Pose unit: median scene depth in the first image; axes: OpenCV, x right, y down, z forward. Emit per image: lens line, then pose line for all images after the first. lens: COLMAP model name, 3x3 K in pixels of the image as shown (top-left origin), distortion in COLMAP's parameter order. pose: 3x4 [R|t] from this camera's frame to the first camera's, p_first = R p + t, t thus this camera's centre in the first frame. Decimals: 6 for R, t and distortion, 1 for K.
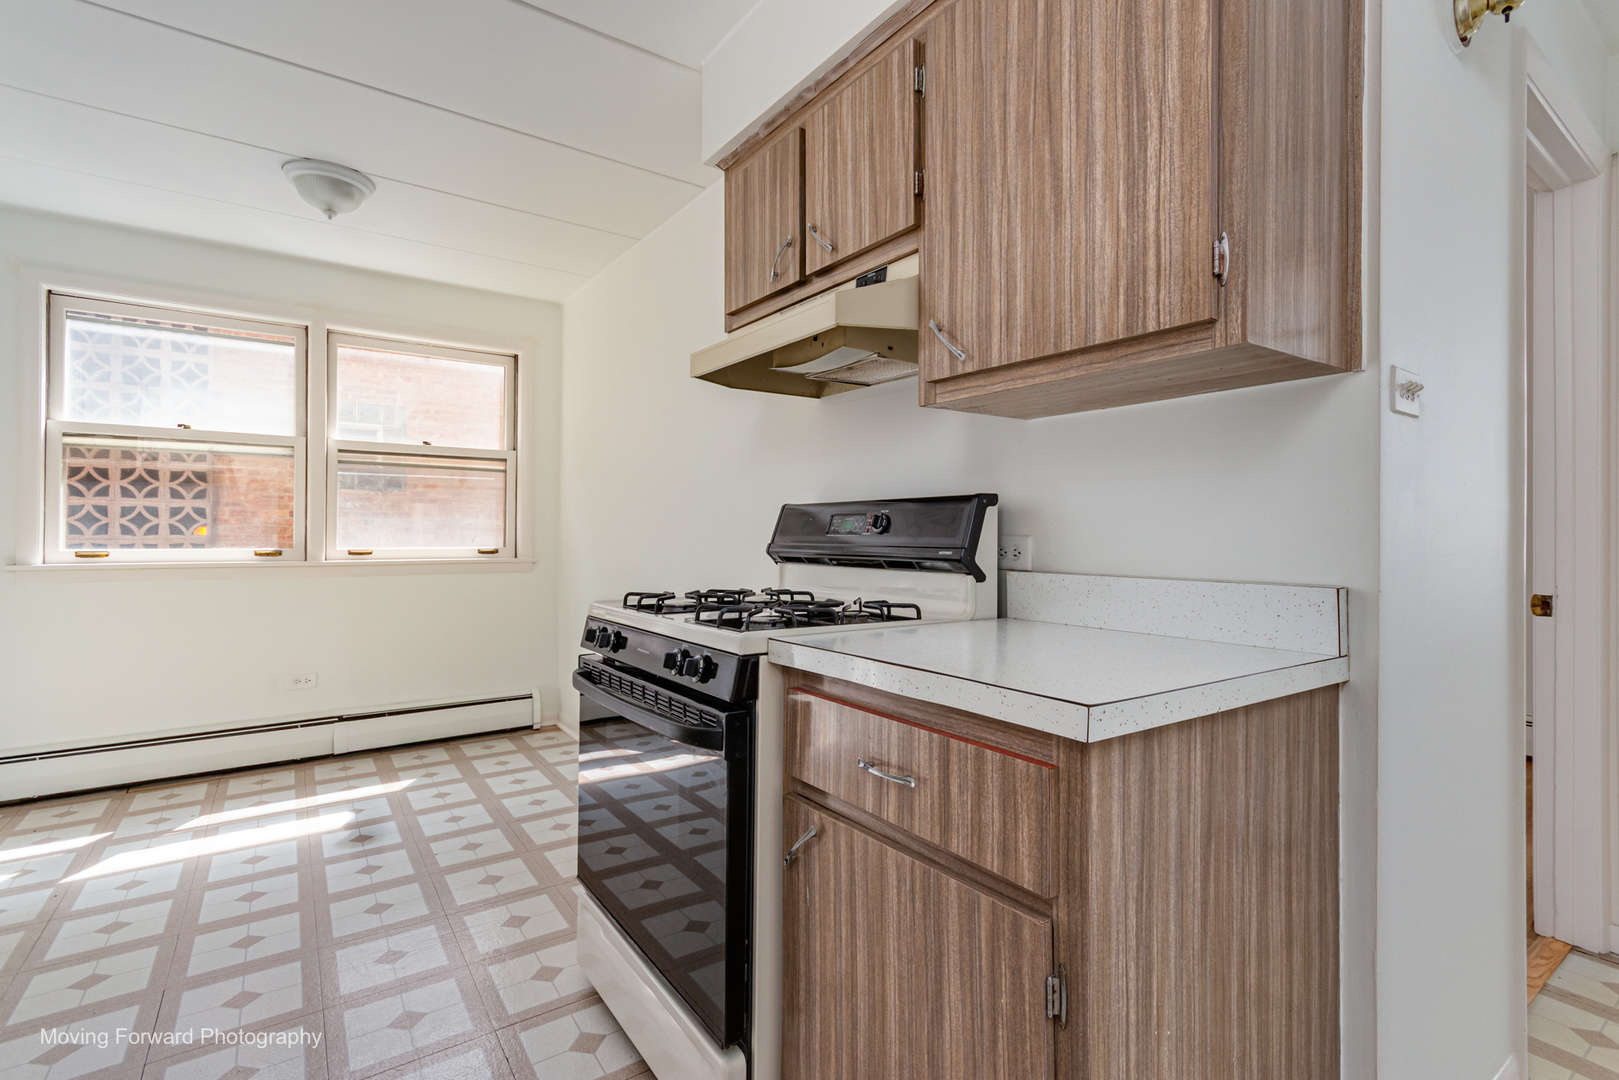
lens RADIAL K [[746.9, 0, 807.1], [0, 746.9, 525.0], [0, 0, 1]] dist [0.001760, 0.000943]
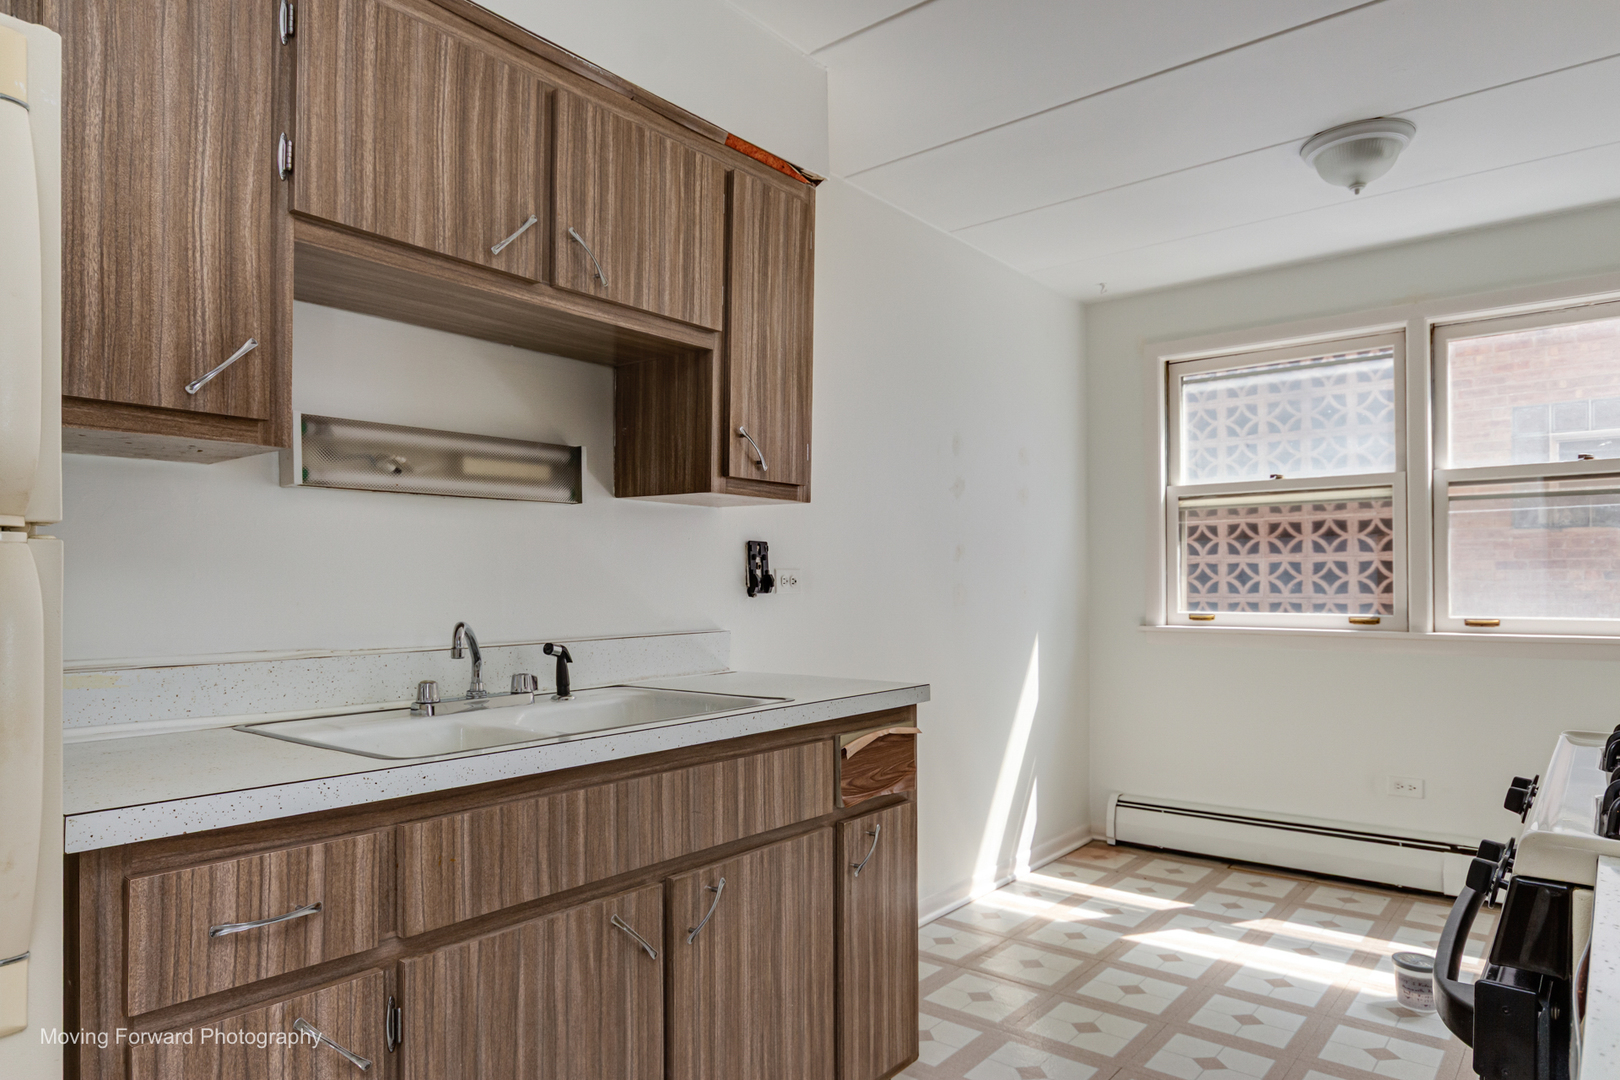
lens RADIAL K [[989.1, 0, 808.2], [0, 989.1, 568.7], [0, 0, 1]] dist [-0.026649, 0.001597]
pose [[0.268860, -0.017878, -0.963013, 0.140265], [0.008867, 0.999831, -0.016086, -0.005801], [0.963138, -0.004214, 0.268973, 0.138826]]
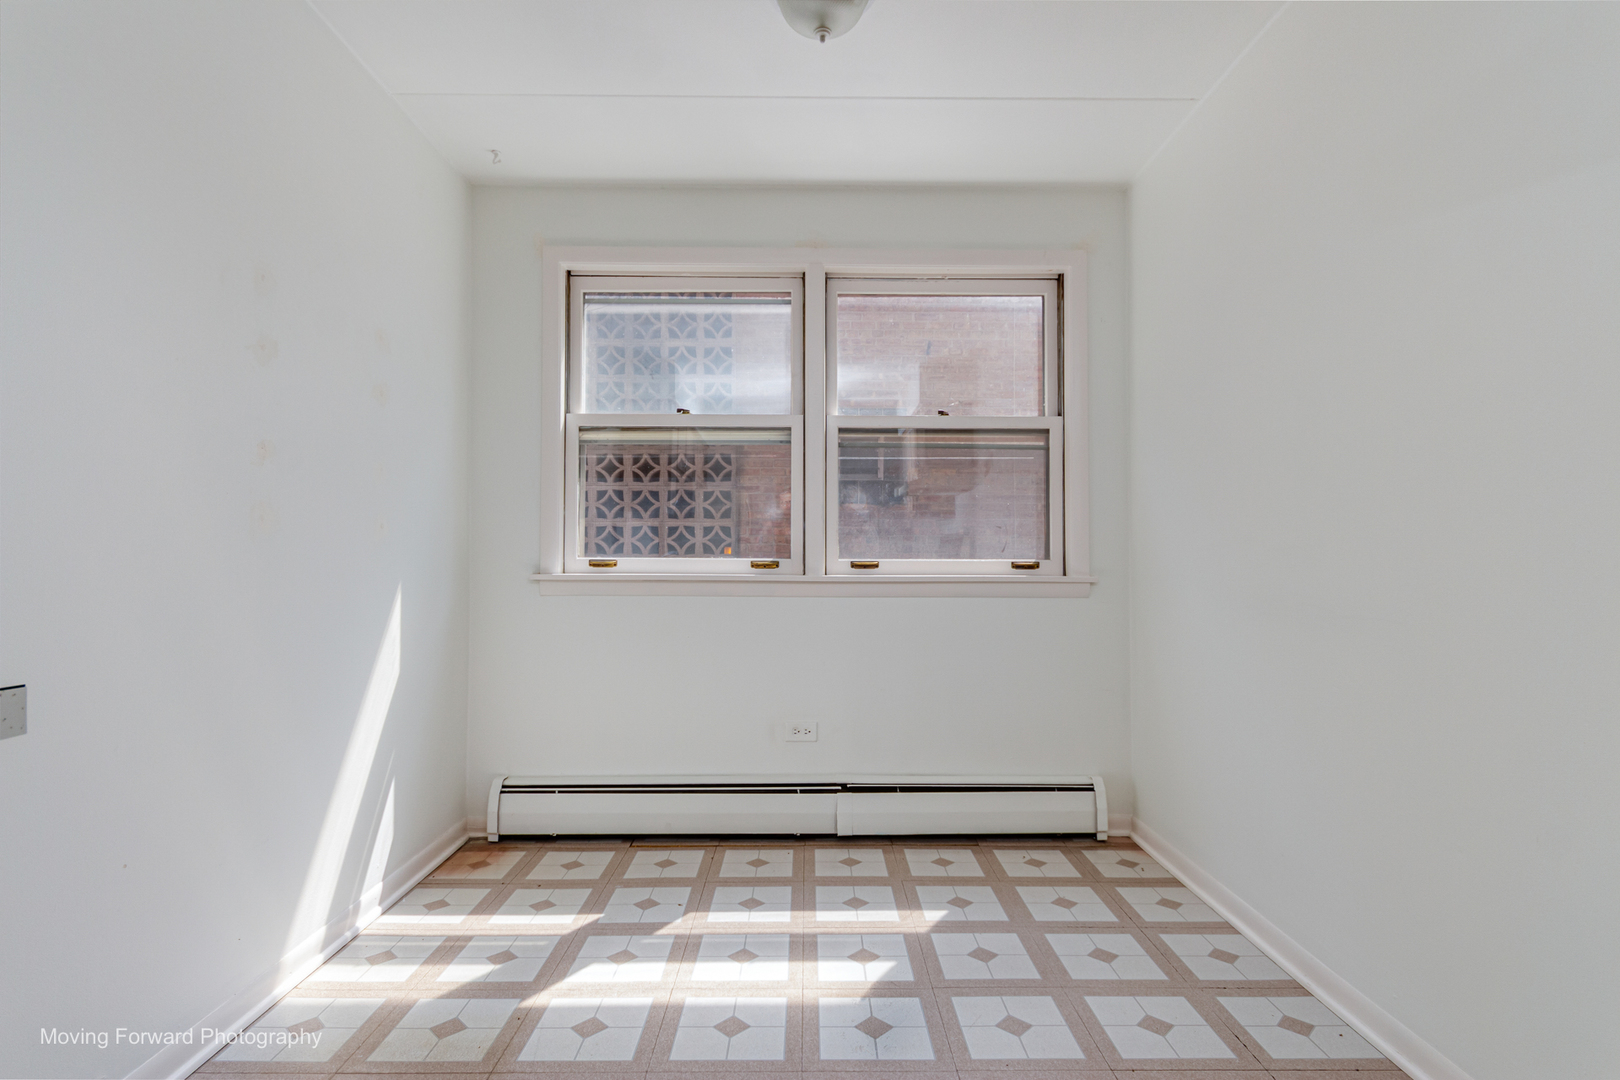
lens RADIAL K [[799.2, 0, 801.5], [0, 799.2, 536.6], [0, 0, 1]] dist [0.000904, 0.000286]
pose [[0.817419, -0.018542, -0.575745, -0.204933], [0.006738, 0.999721, -0.022630, 0.028217], [0.576004, 0.014619, 0.817316, 0.335692]]
